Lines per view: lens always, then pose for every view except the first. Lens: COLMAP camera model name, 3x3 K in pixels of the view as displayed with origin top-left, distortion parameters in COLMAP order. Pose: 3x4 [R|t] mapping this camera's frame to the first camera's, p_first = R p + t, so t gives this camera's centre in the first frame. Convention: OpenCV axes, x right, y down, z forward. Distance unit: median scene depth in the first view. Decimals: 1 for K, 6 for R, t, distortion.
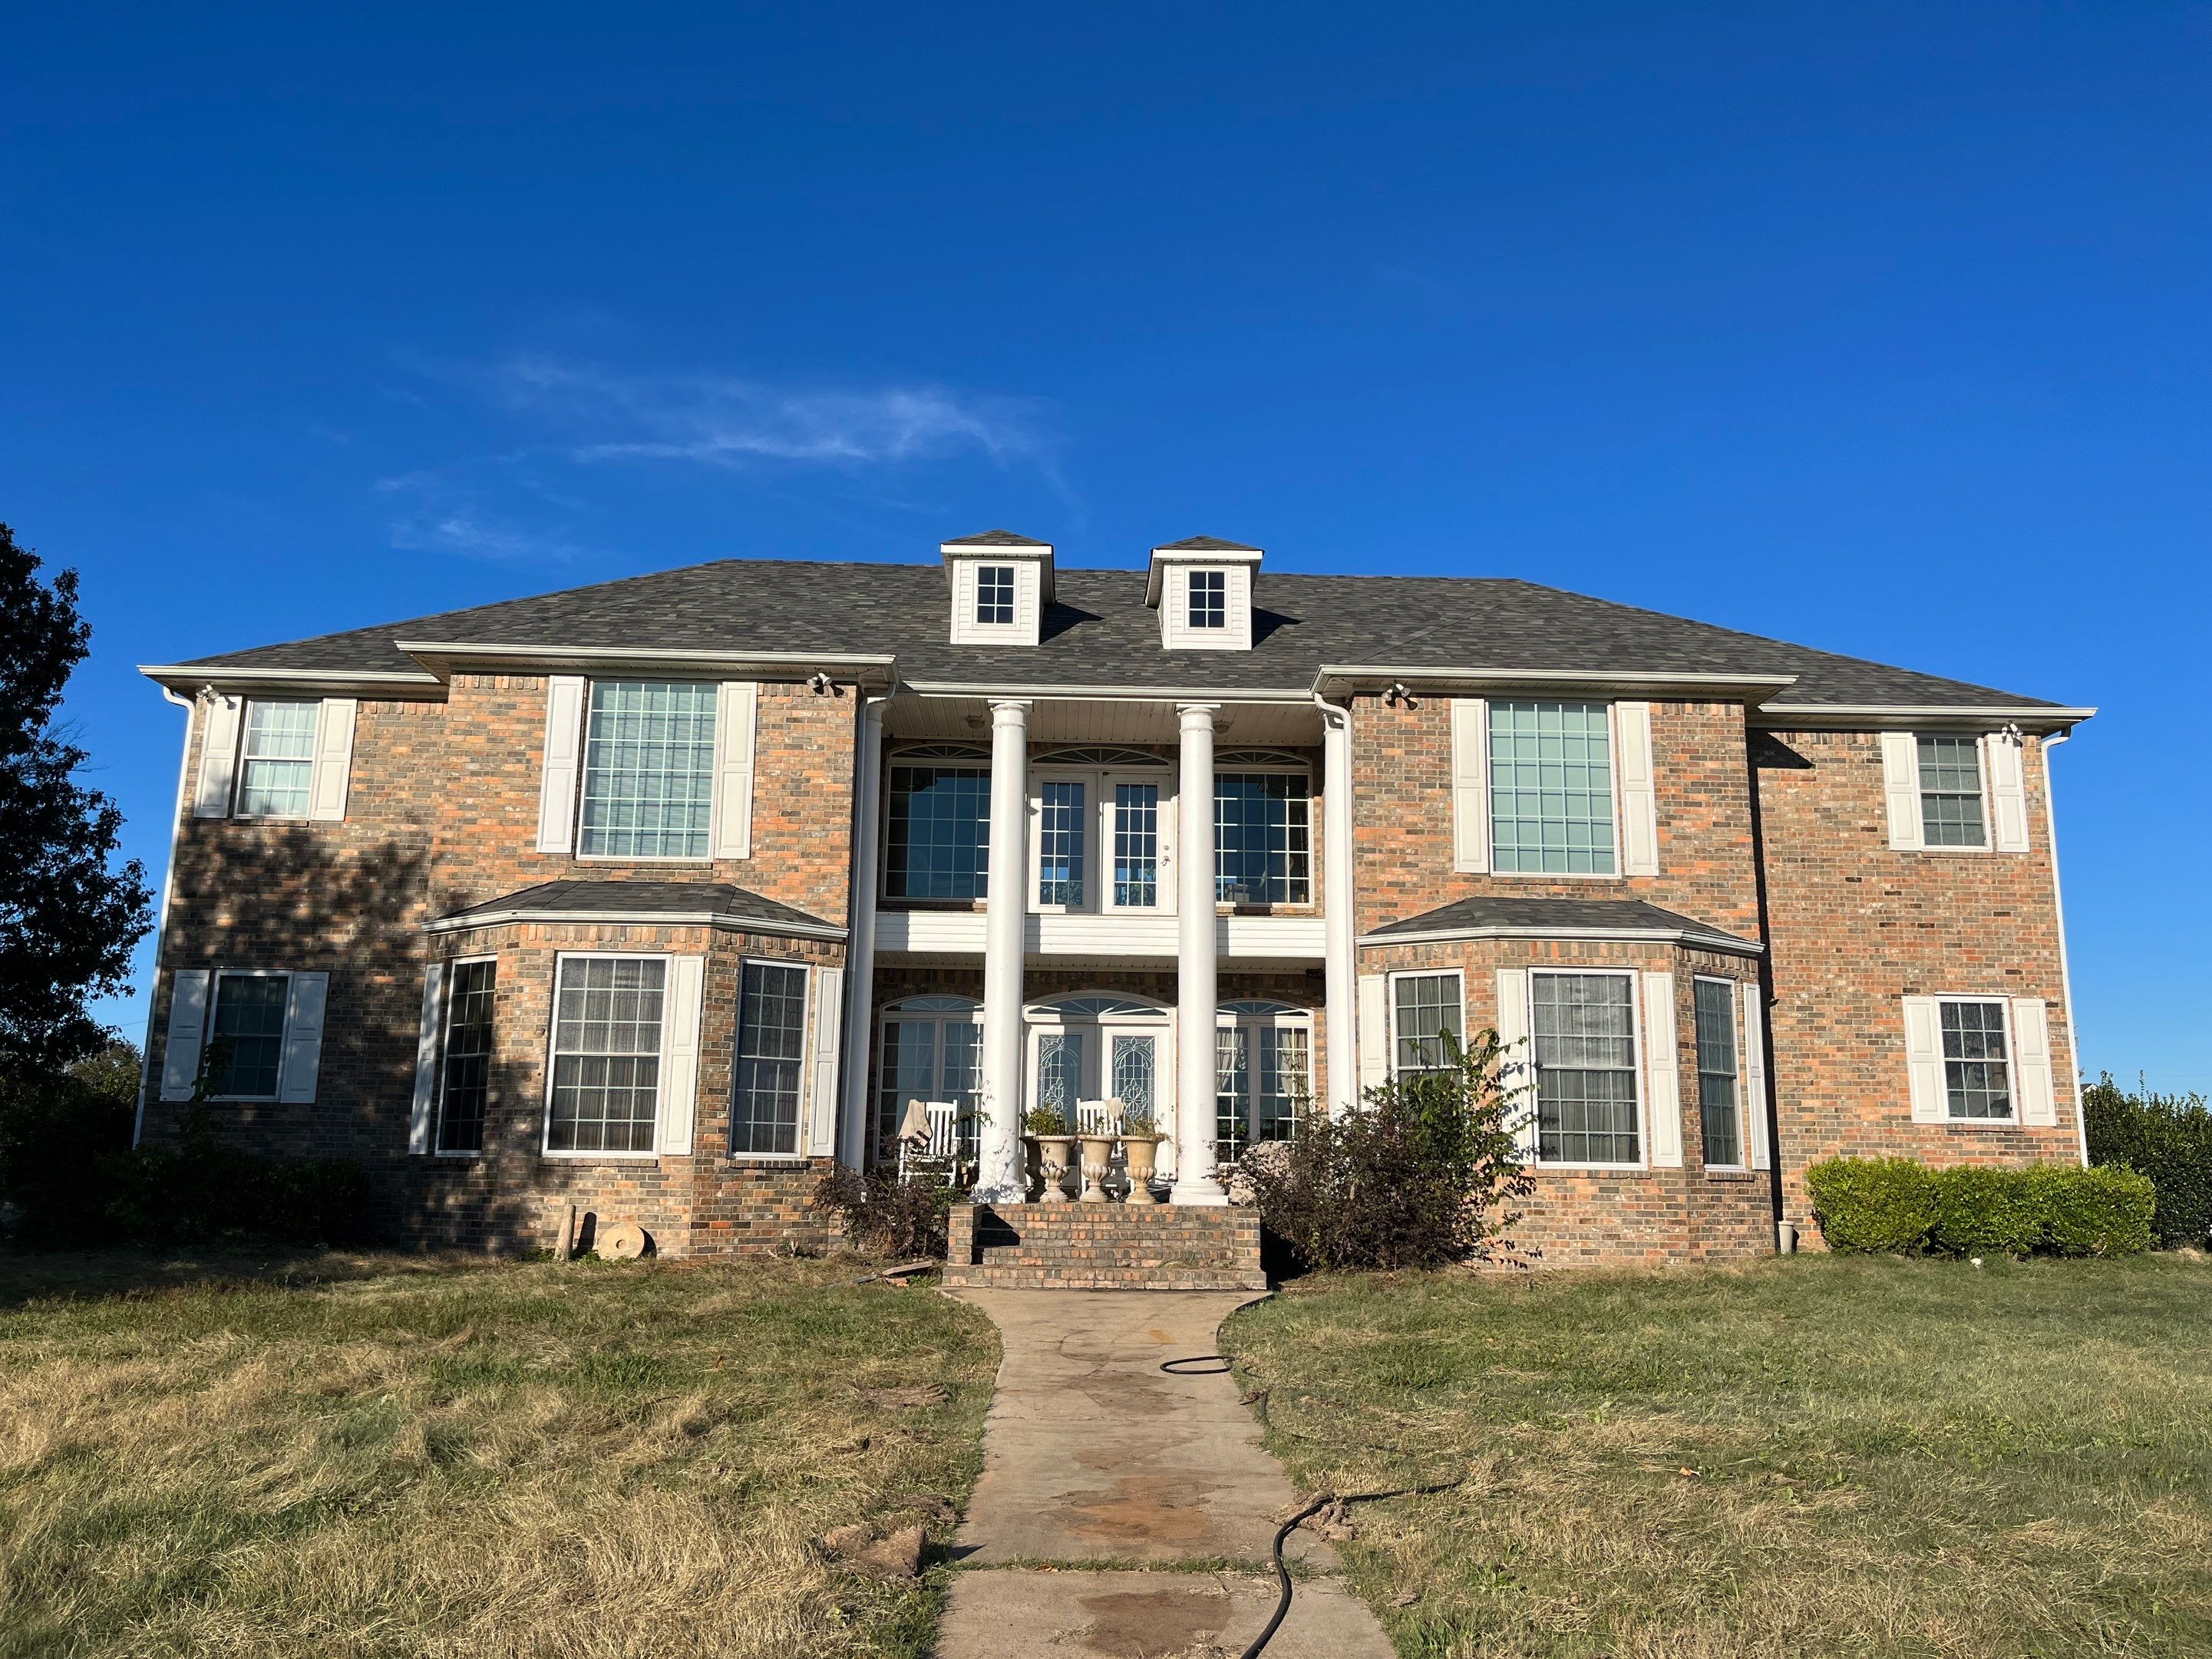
lens RADIAL K [[1579.7, 0, 1114.7], [0, 1579.7, 834.8], [0, 0, 1]] dist [0.025276, -0.026854]
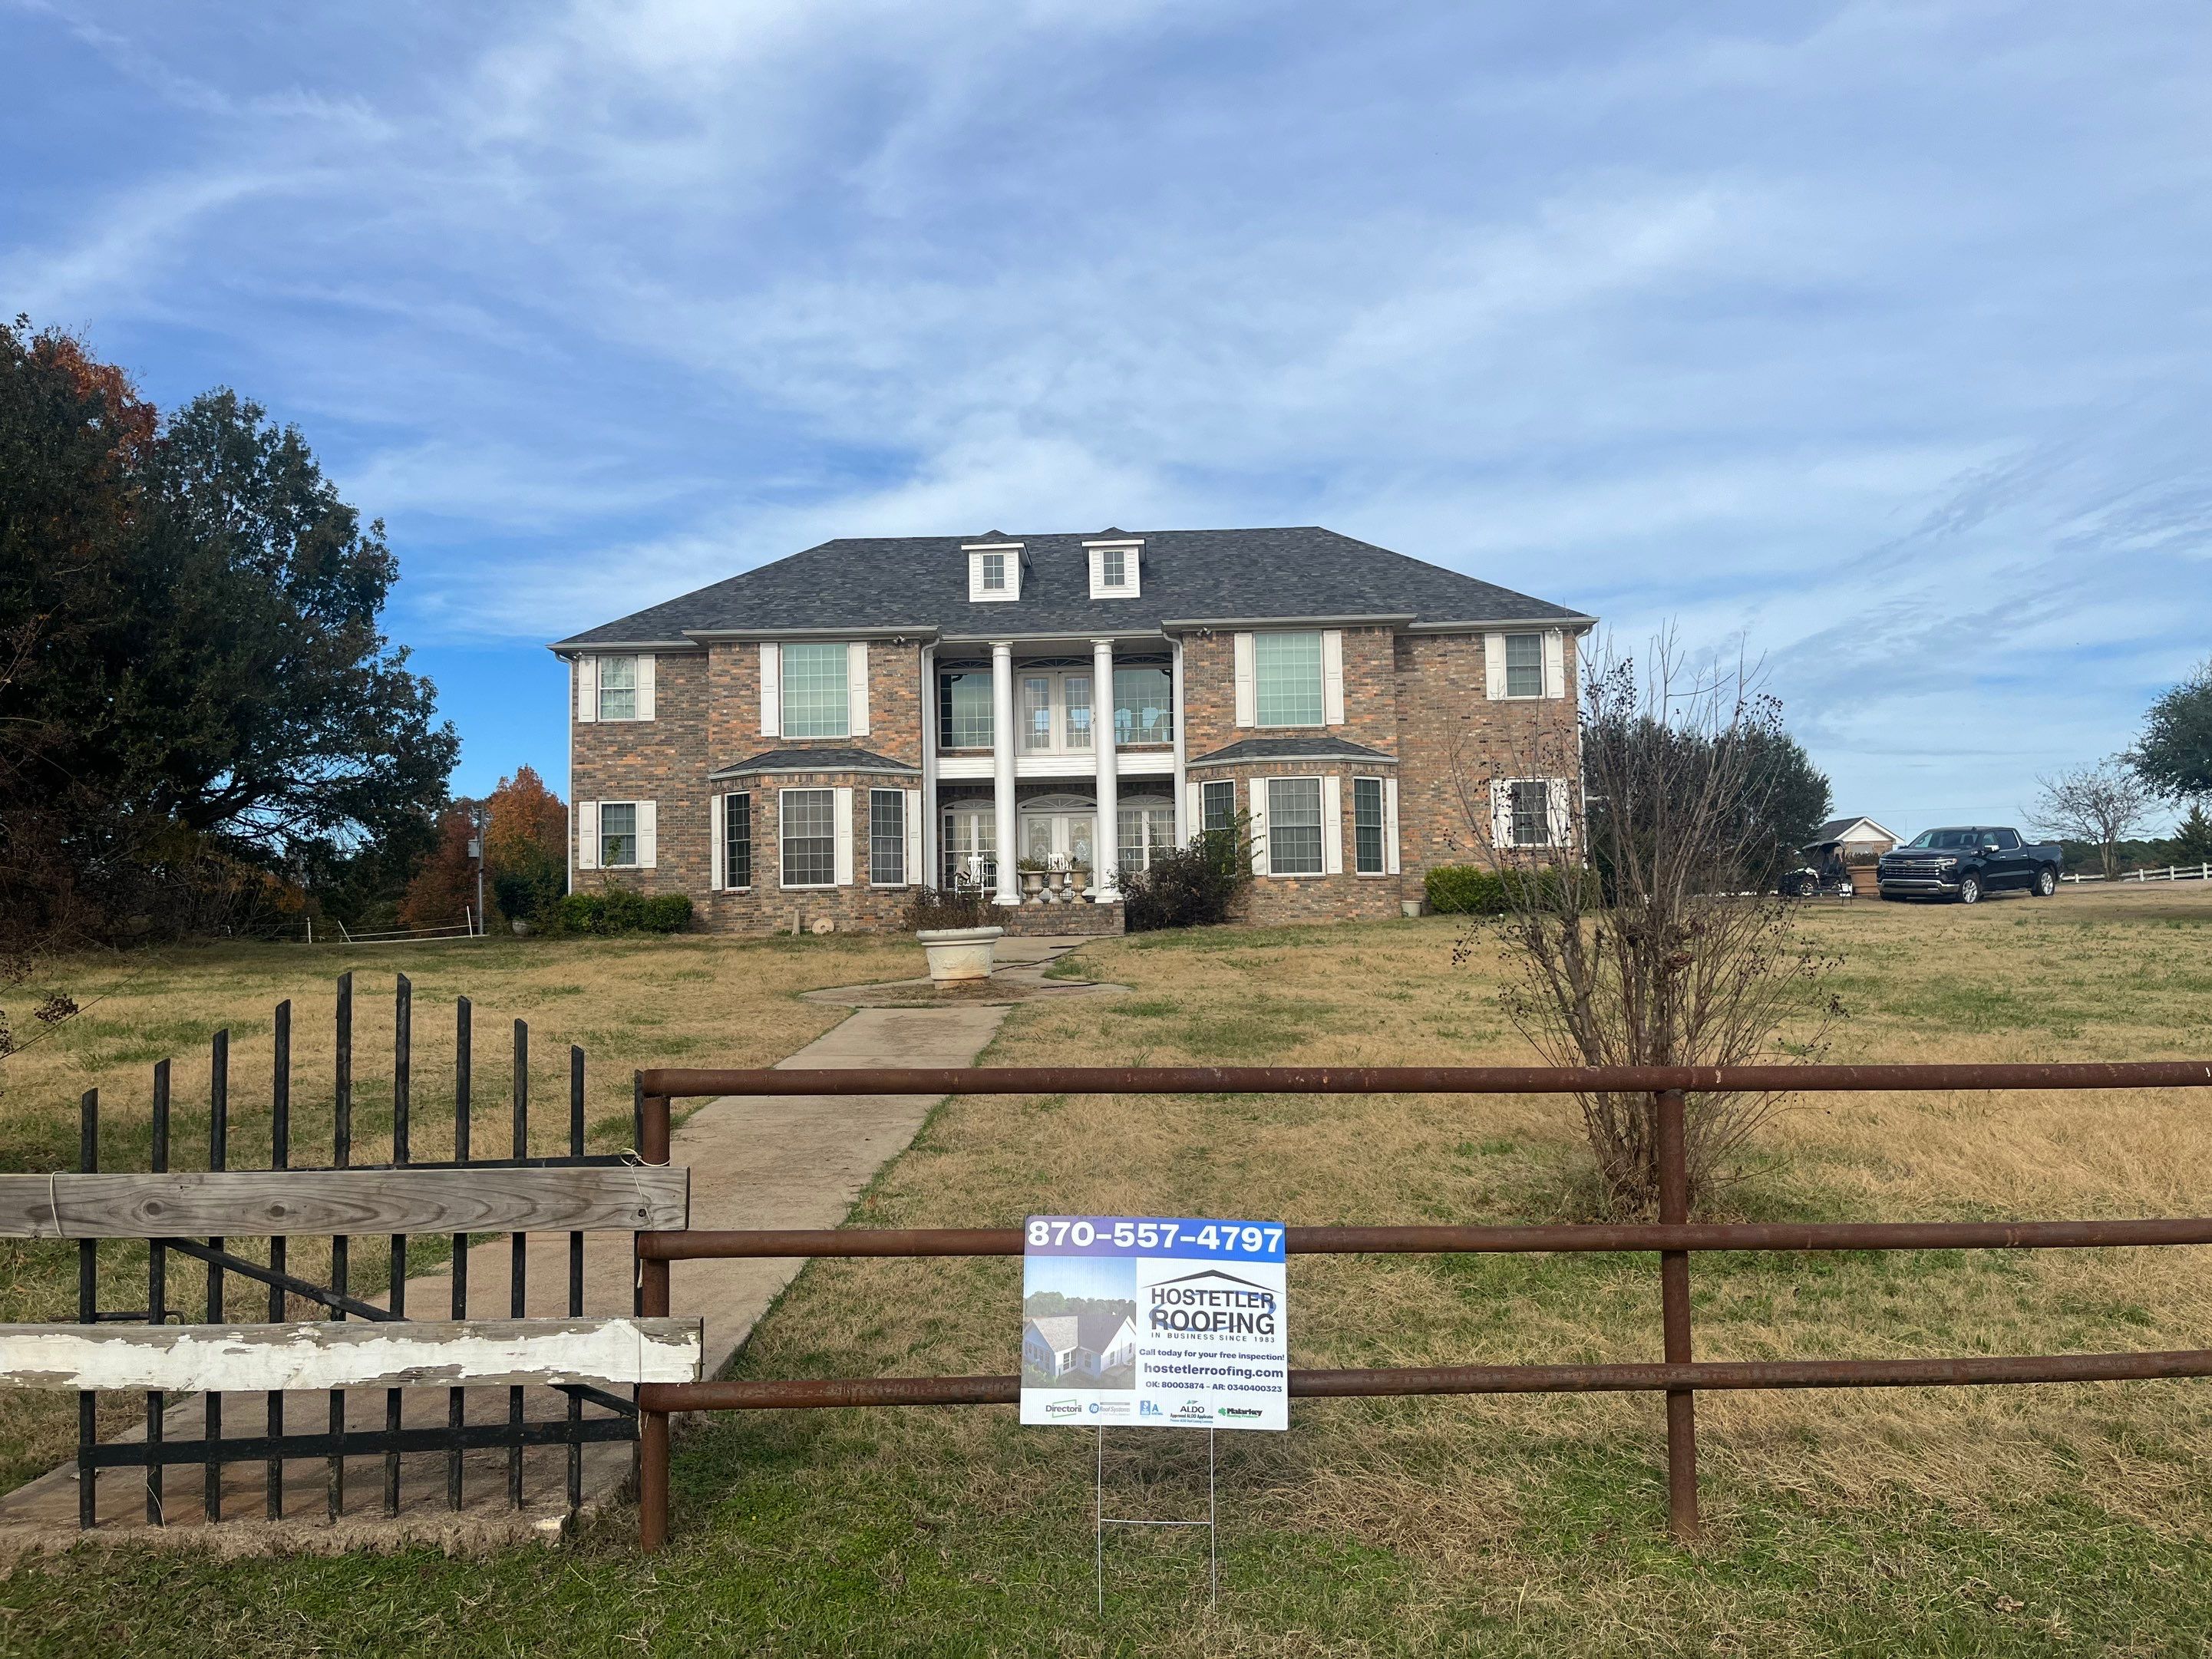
lens RADIAL K [[1579.7, 0, 1099.9], [0, 1579.7, 827.8], [0, 0, 1]] dist [0.025276, -0.026854]
pose [[0.997371, -0.037018, -0.062296, 0.163976], [0.045596, 0.988748, 0.142469, -0.133264], [0.056321, -0.144935, 0.987837, -0.896260]]
